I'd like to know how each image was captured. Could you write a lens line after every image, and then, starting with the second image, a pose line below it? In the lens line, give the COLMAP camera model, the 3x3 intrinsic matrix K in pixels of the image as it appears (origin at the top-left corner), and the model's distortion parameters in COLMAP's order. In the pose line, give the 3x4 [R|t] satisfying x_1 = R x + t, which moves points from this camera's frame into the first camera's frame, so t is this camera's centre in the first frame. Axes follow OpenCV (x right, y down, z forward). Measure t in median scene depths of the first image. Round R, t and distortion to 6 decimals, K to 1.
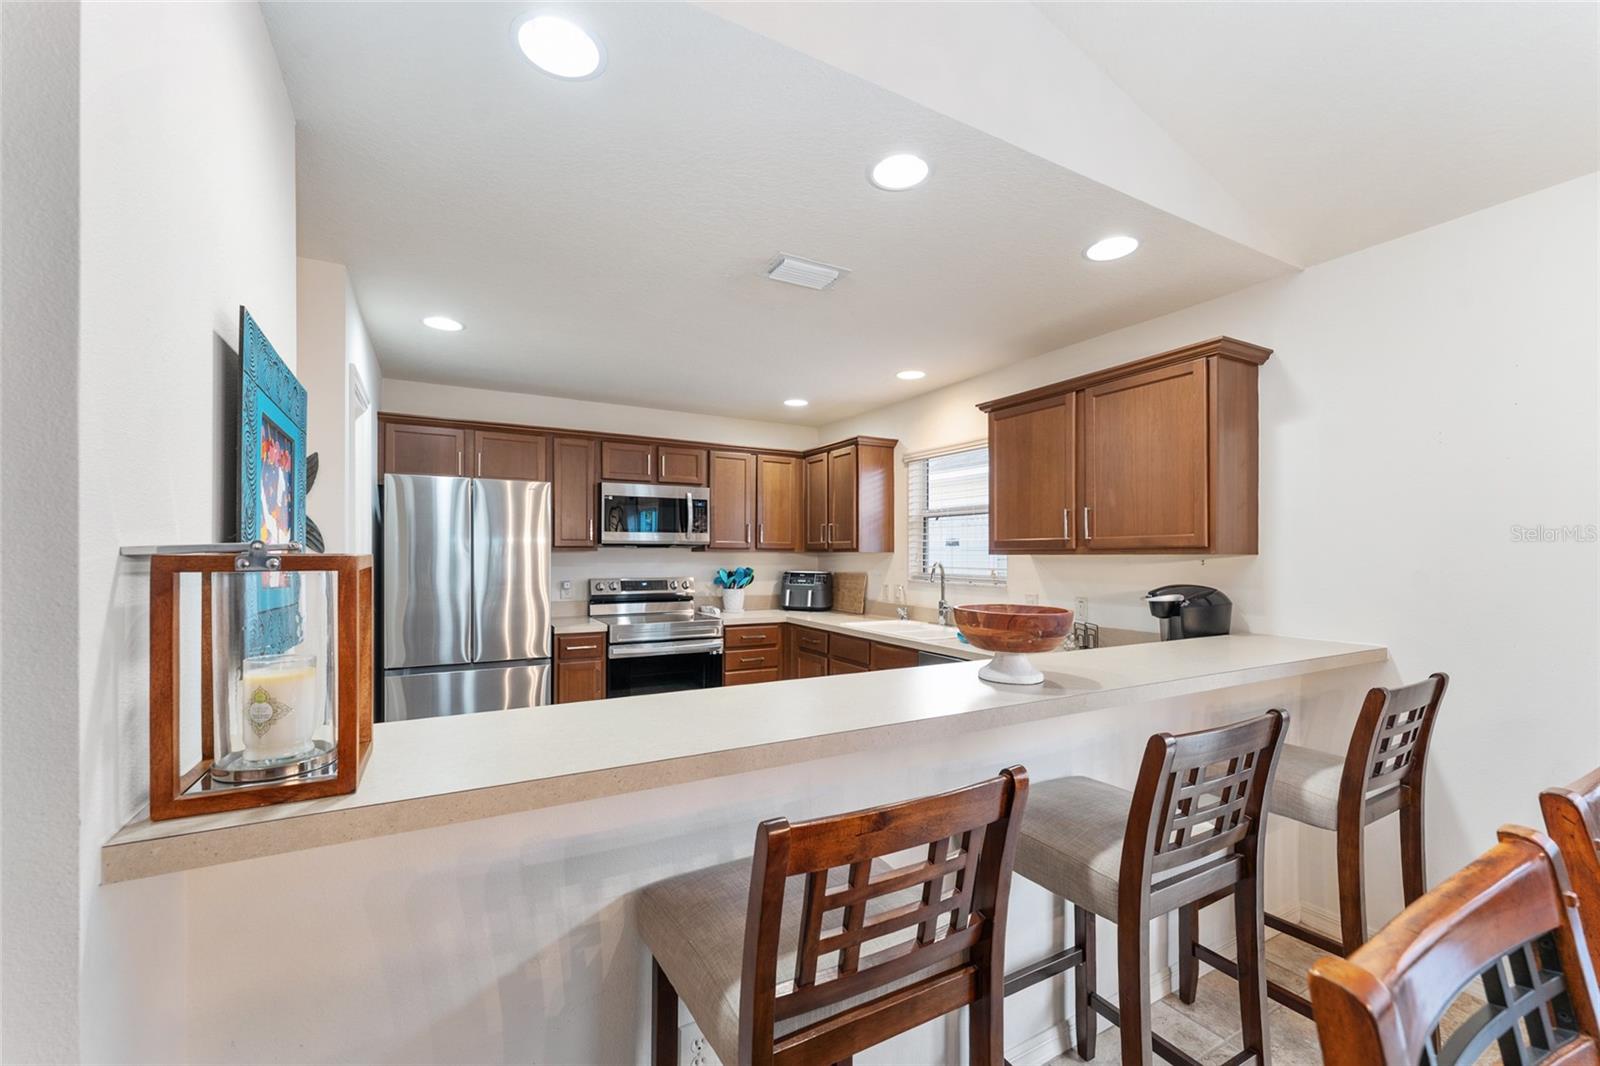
lens RADIAL K [[650.0, 0, 799.8], [0, 650.0, 551.6], [0, 0, 1]] dist [-0.000359, -0.000232]
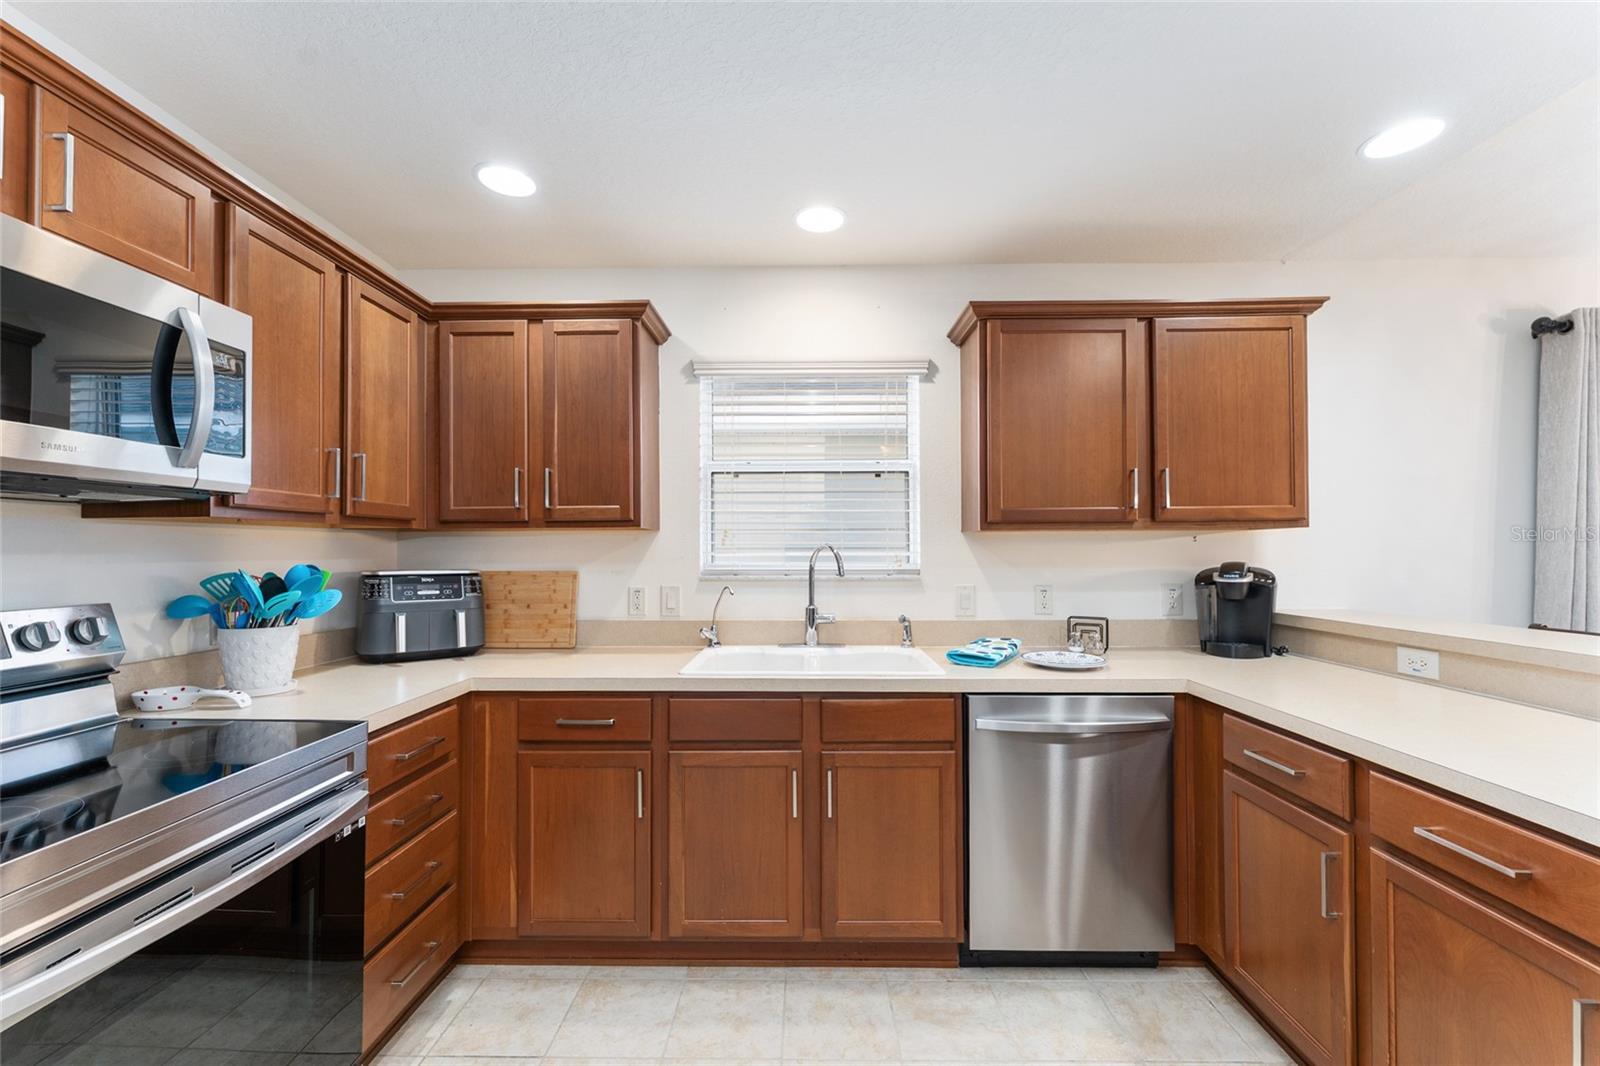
lens RADIAL K [[646.5, 0, 798.4], [0, 646.5, 544.2], [0, 0, 1]] dist [0.000668, -0.000279]
pose [[0.496637, 0.000468, 0.867958, -0.291005], [0.002253, 0.999996, -0.001828, 0.014980], [-0.867955, 0.002864, 0.496634, 0.631765]]
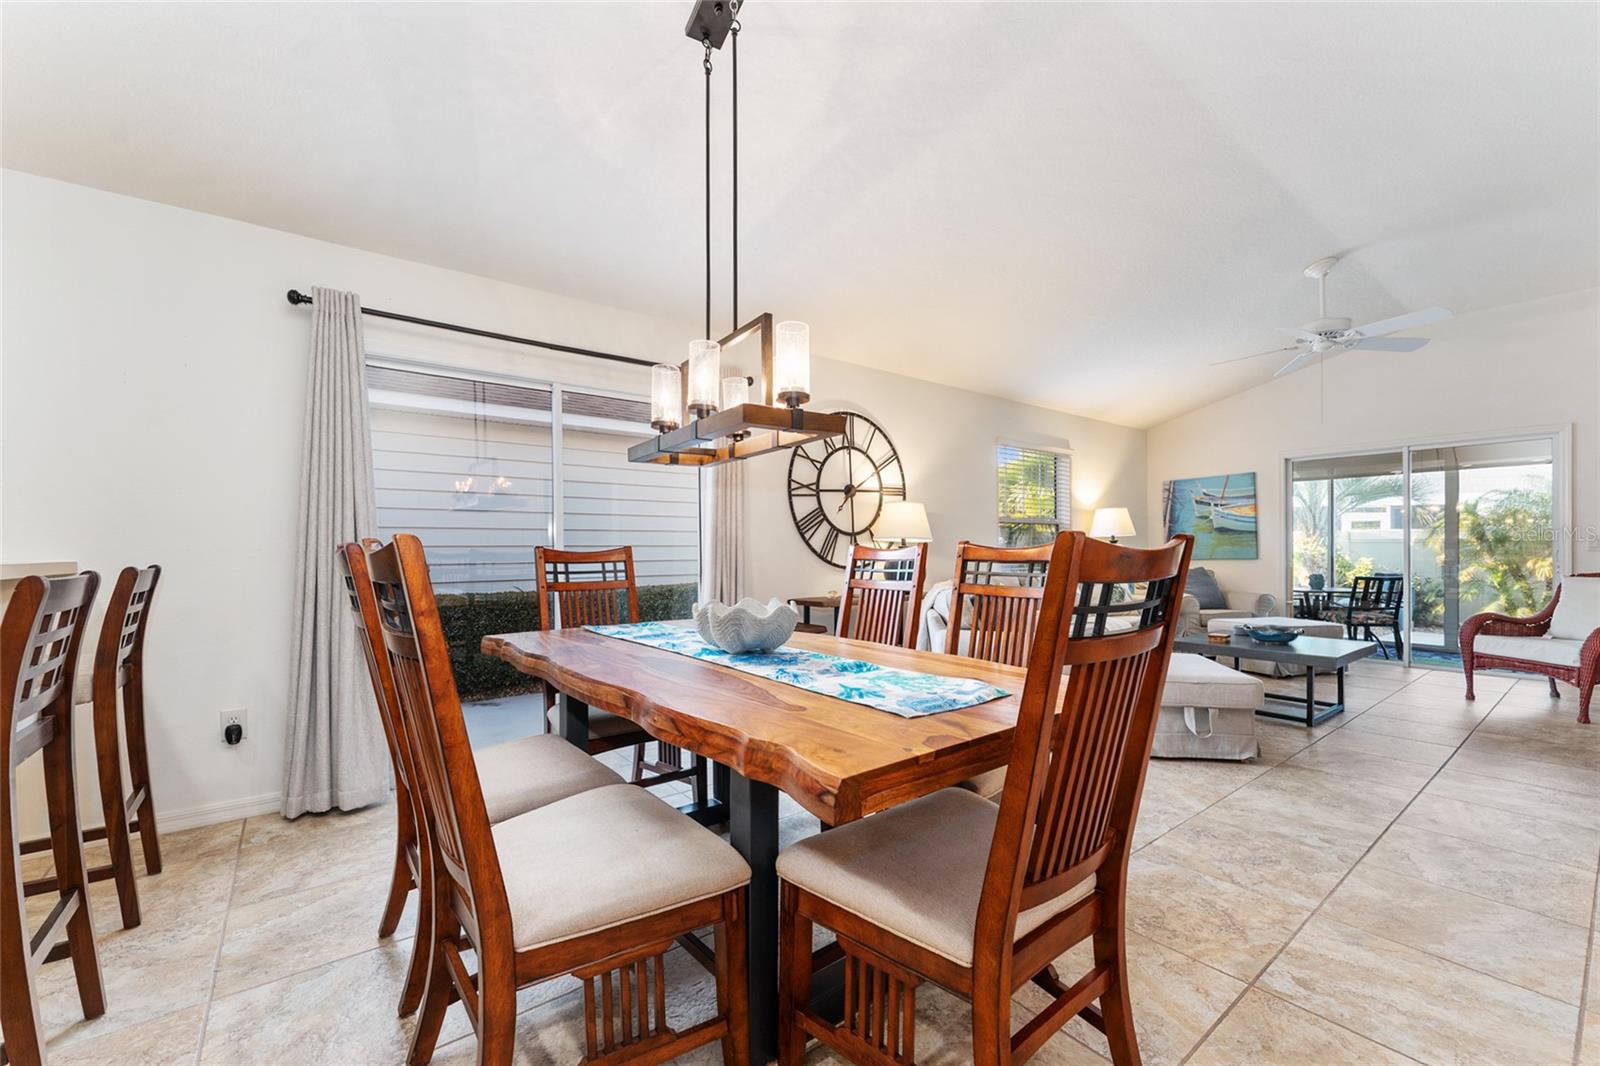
lens RADIAL K [[650.0, 0, 799.8], [0, 650.0, 551.6], [0, 0, 1]] dist [-0.000359, -0.000232]
pose [[-0.153412, -0.007685, 0.988132, -0.170582], [0.002825, 0.999962, 0.008216, 0.061598], [-0.988158, 0.004052, -0.153385, -0.011560]]
